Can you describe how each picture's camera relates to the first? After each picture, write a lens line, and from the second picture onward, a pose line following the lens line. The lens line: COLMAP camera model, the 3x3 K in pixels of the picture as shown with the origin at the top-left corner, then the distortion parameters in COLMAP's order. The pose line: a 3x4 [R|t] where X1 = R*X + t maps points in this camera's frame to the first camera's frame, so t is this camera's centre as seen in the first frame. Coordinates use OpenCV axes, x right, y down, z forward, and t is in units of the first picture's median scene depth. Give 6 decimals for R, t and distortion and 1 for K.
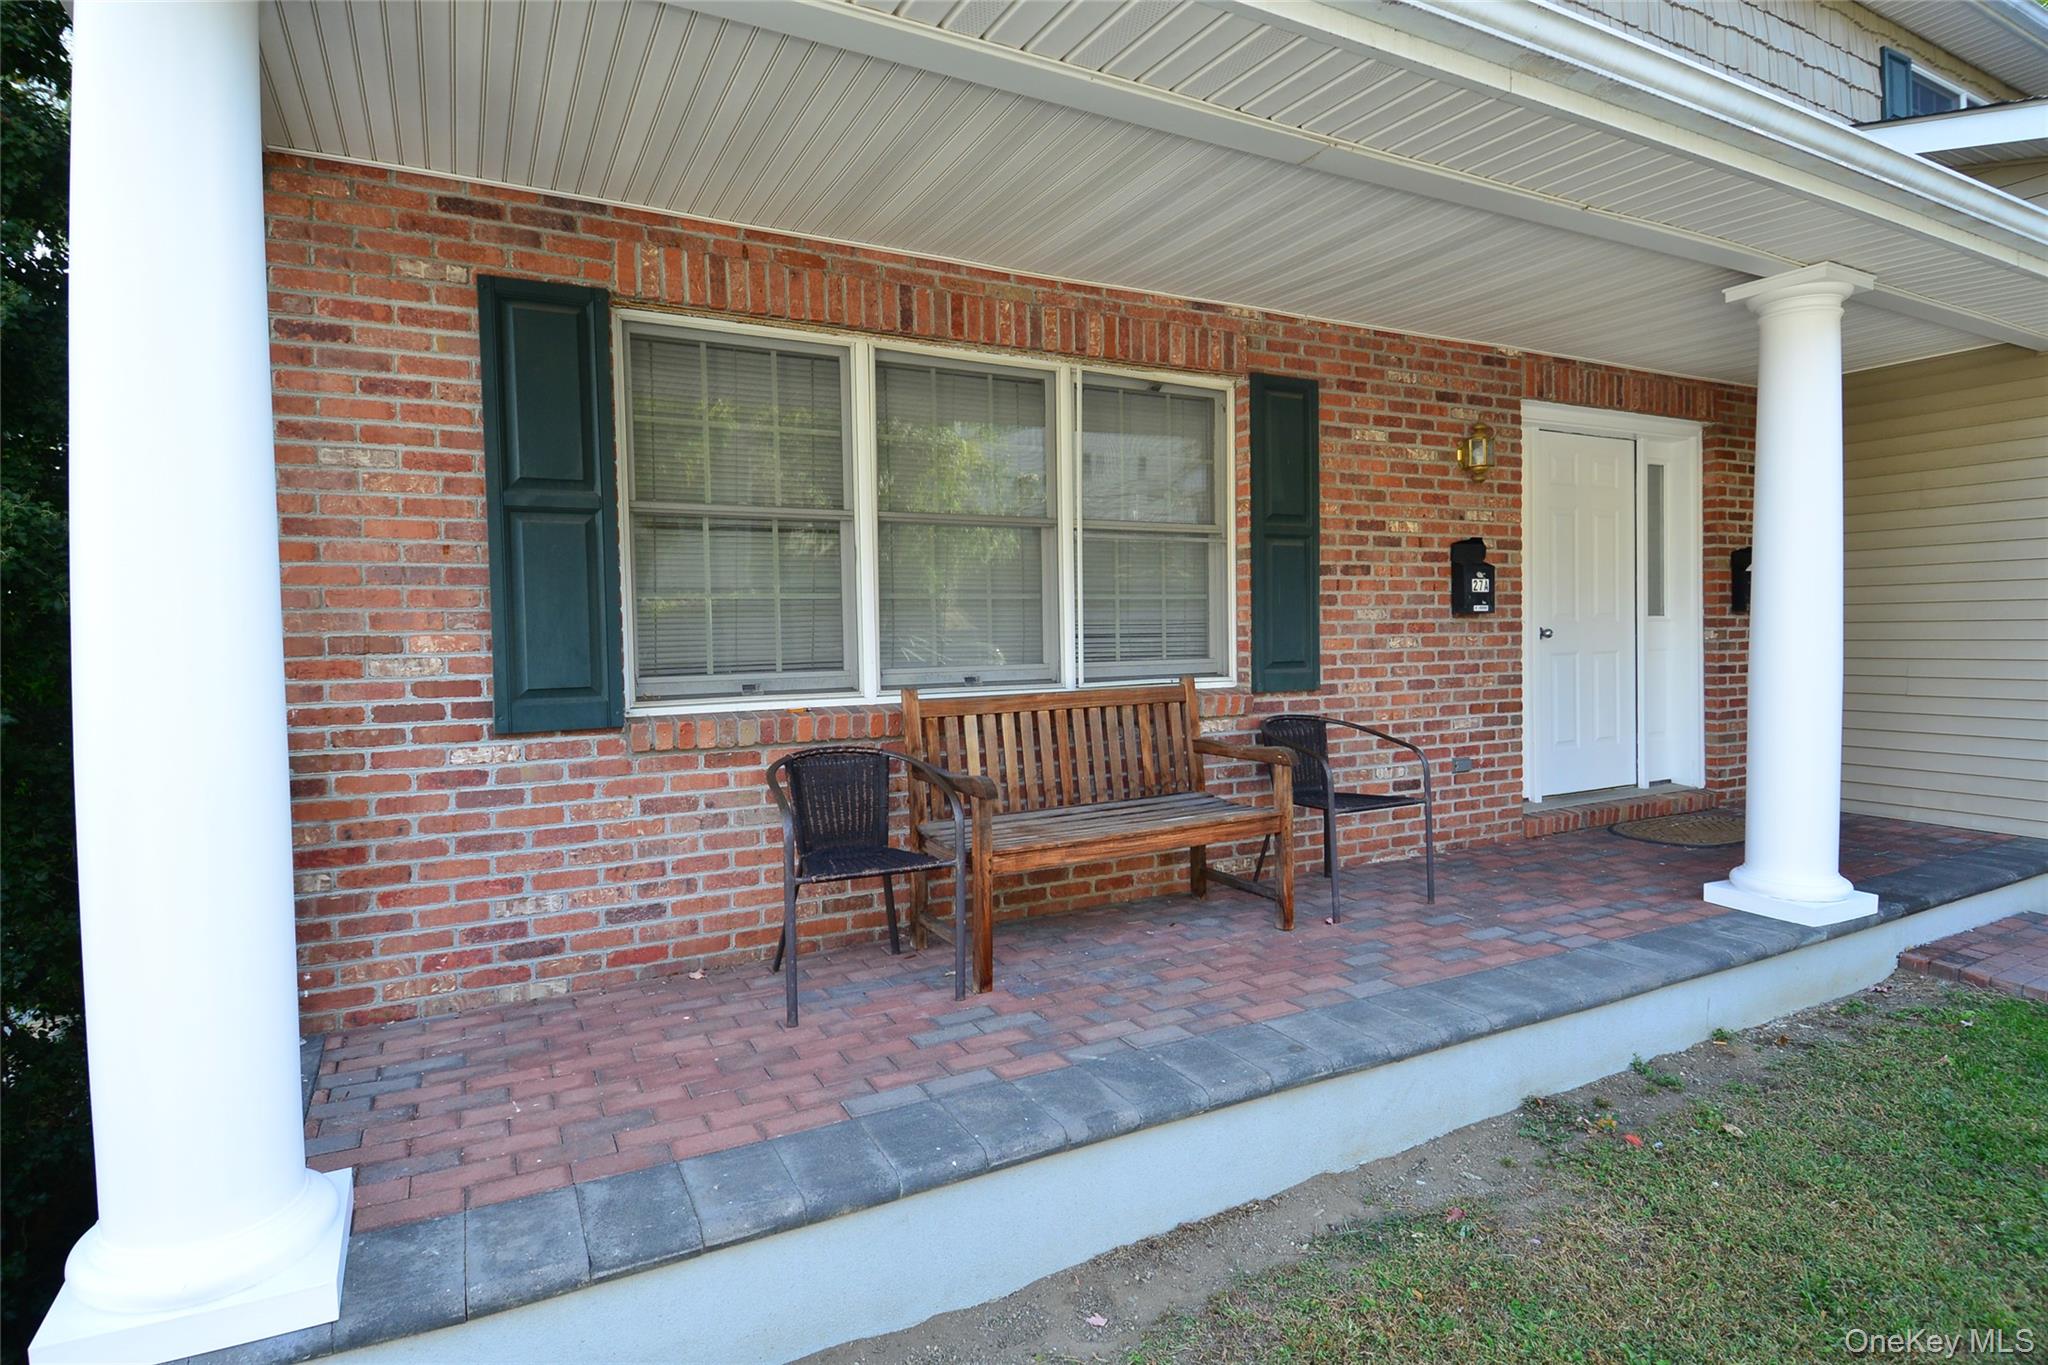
lens RADIAL K [[1058.9, 0, 1016.7], [0, 1058.9, 681.9], [0, 0, 1]] dist [0.031859, -0.038446]
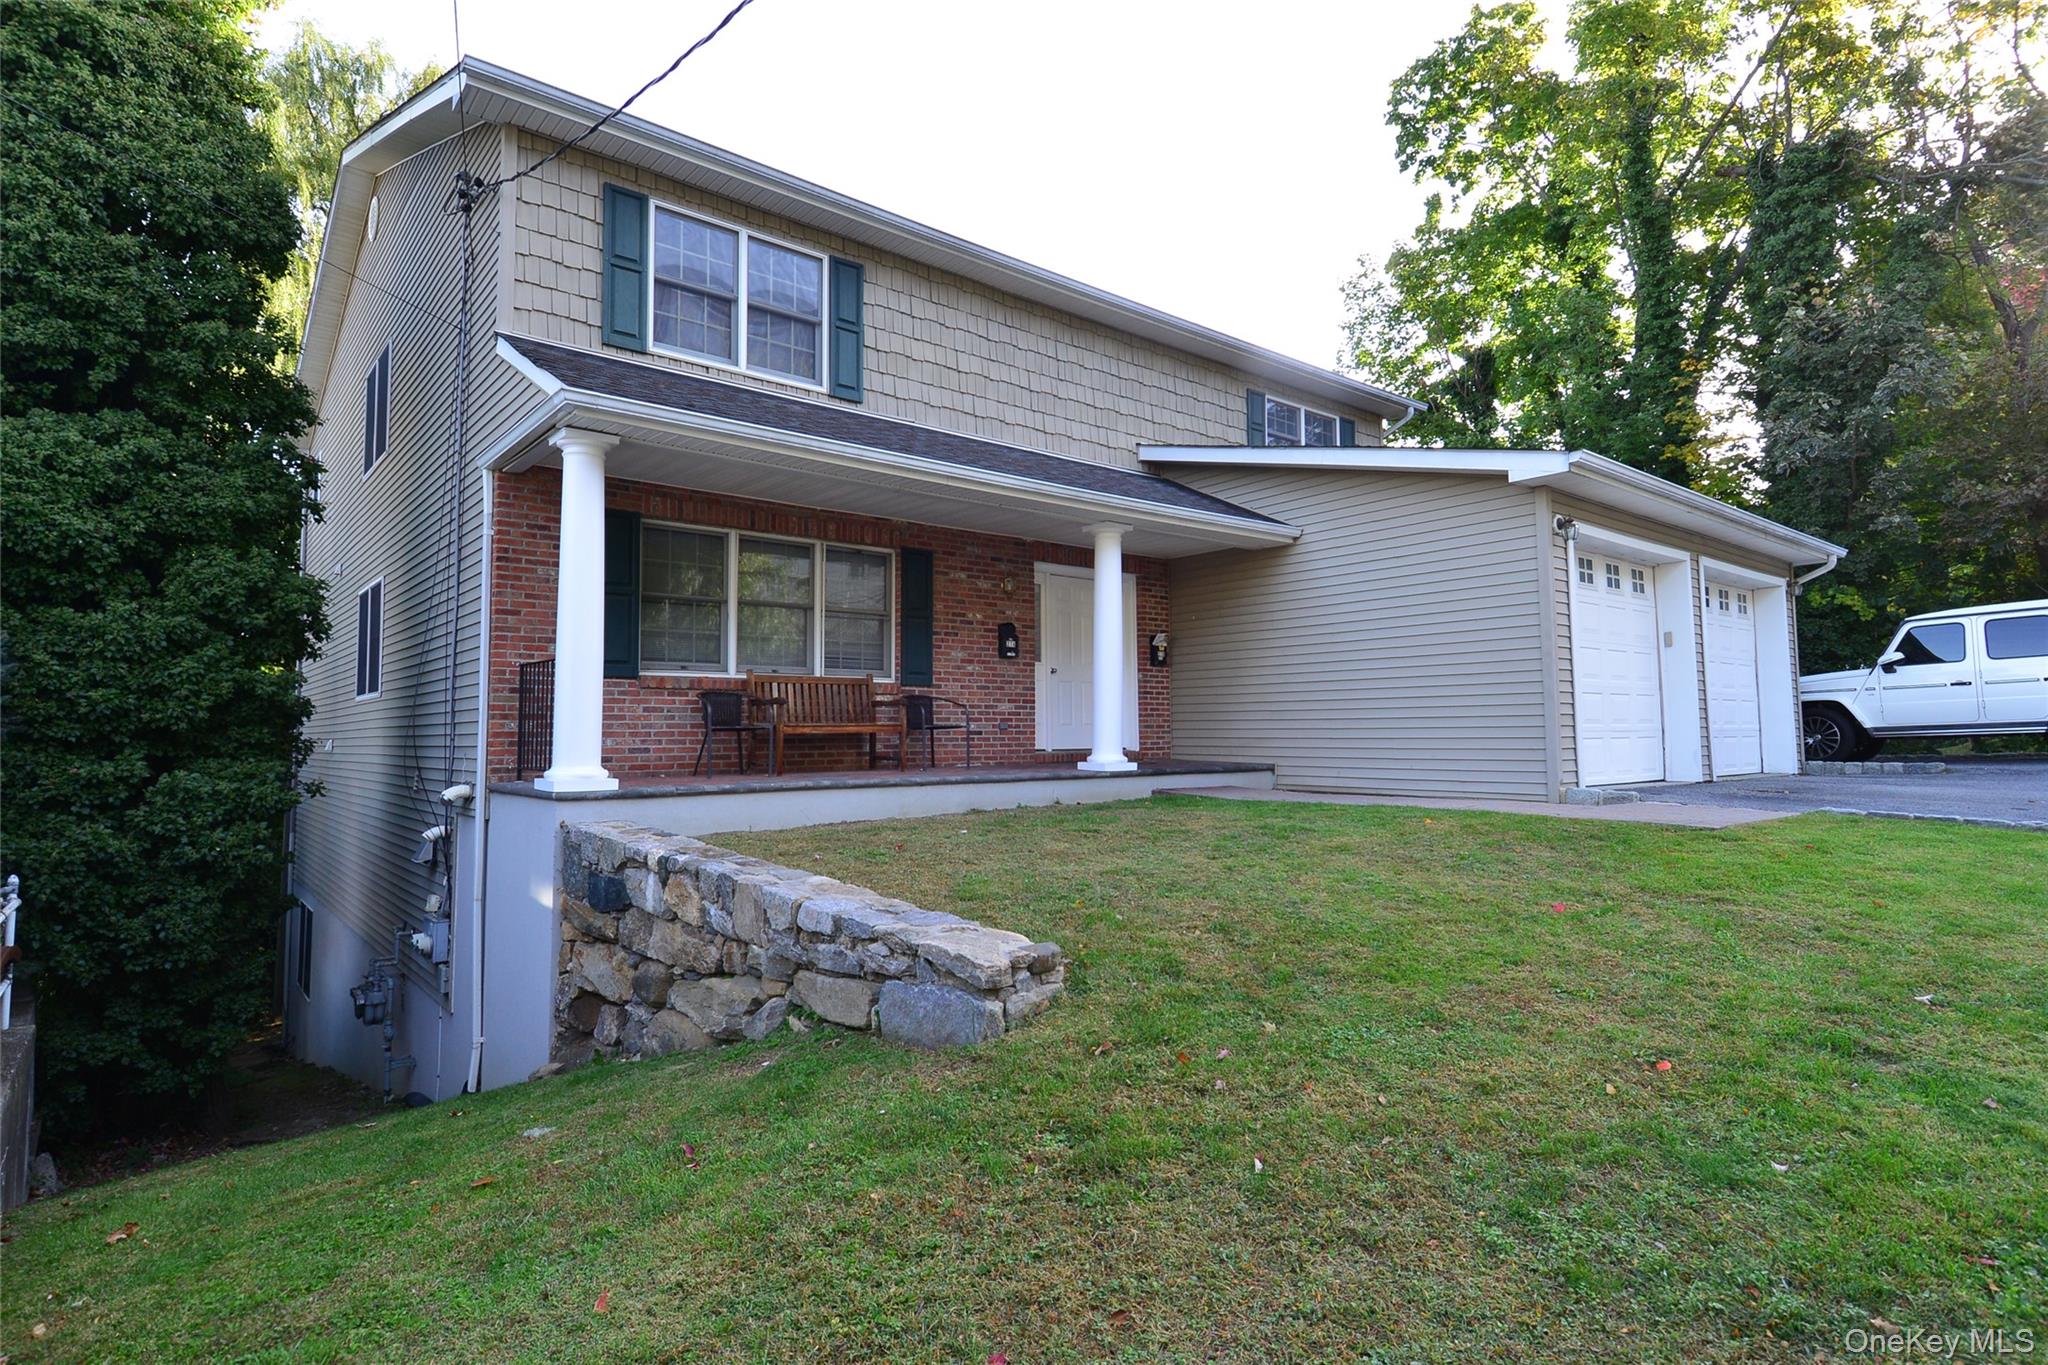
lens RADIAL K [[1058.9, 0, 1024.7], [0, 1058.9, 682.7], [0, 0, 1]] dist [0.031859, -0.038446]
pose [[0.978155, 0.023999, 0.206486, 0.013857], [-0.004843, 0.995675, -0.092780, 0.233575], [-0.207819, 0.089754, 0.974041, -1.378203]]
